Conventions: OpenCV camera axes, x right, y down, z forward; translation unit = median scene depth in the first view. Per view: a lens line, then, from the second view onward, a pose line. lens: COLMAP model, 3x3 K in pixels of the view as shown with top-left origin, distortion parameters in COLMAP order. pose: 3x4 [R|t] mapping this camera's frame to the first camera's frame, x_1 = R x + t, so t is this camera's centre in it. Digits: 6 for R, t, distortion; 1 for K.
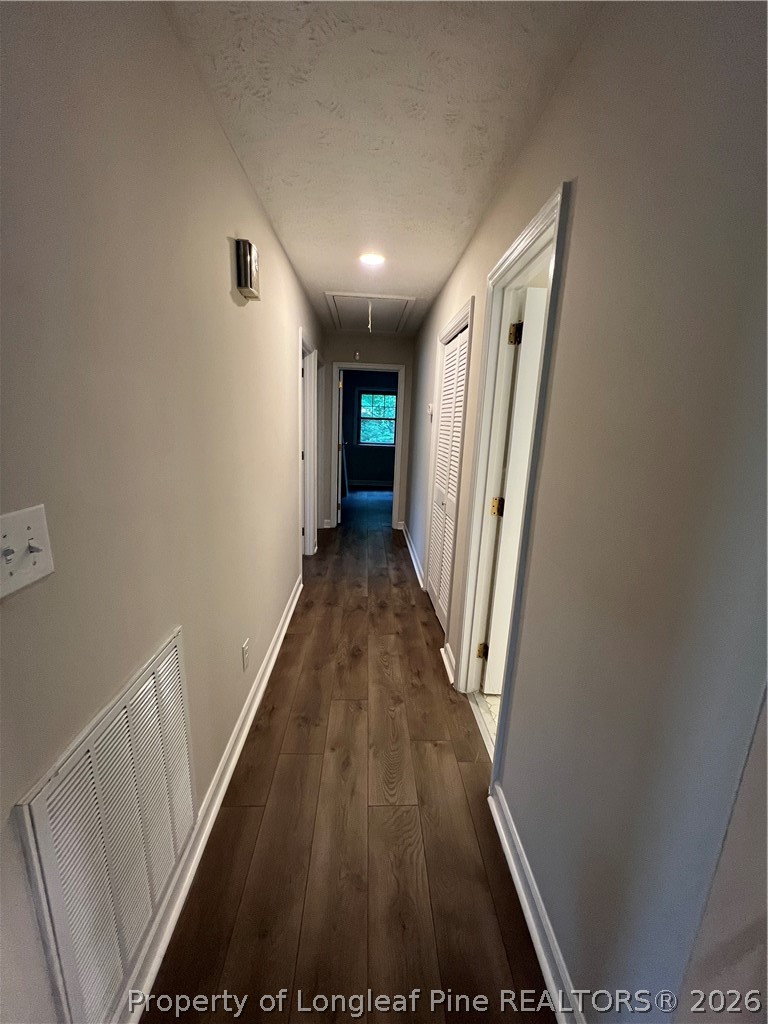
lens RADIAL K [[409.8, 0, 379.8], [0, 409.8, 513.8], [0, 0, 1]] dist [-0.002201, -0.000029]
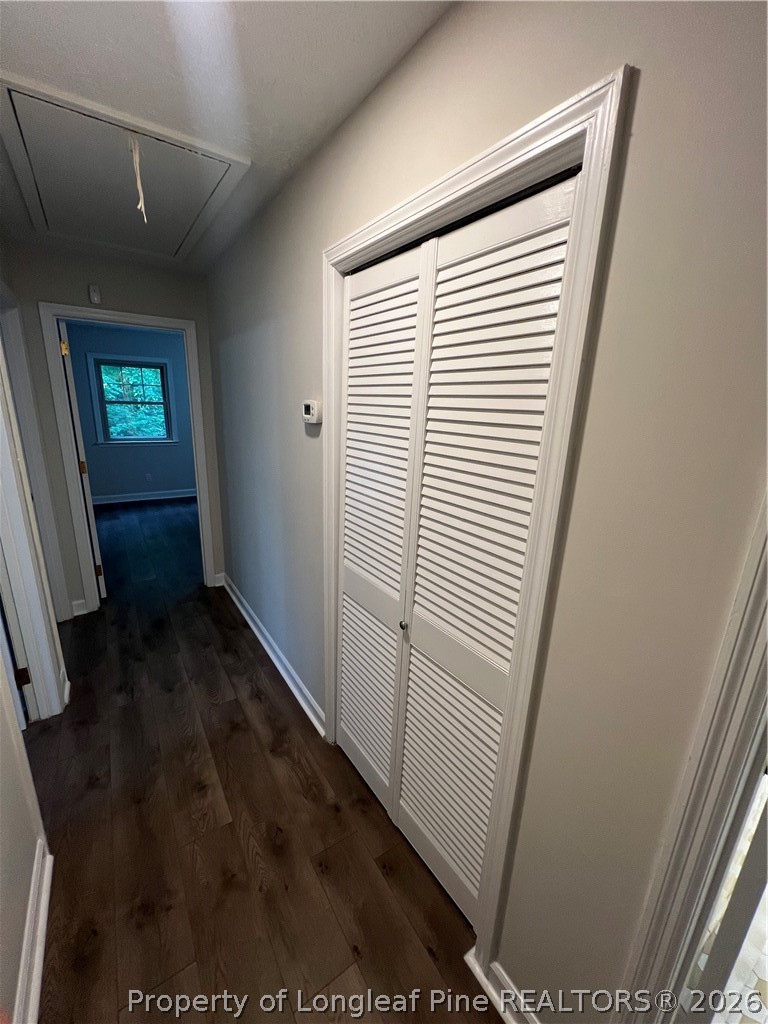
lens RADIAL K [[409.8, 0, 379.8], [0, 409.8, 513.8], [0, 0, 1]] dist [-0.002201, -0.000029]
pose [[0.851578, -0.142247, 0.504561, -0.062447], [0.112070, 0.989630, 0.089852, -0.144155], [-0.512109, -0.019970, 0.858688, 0.455941]]
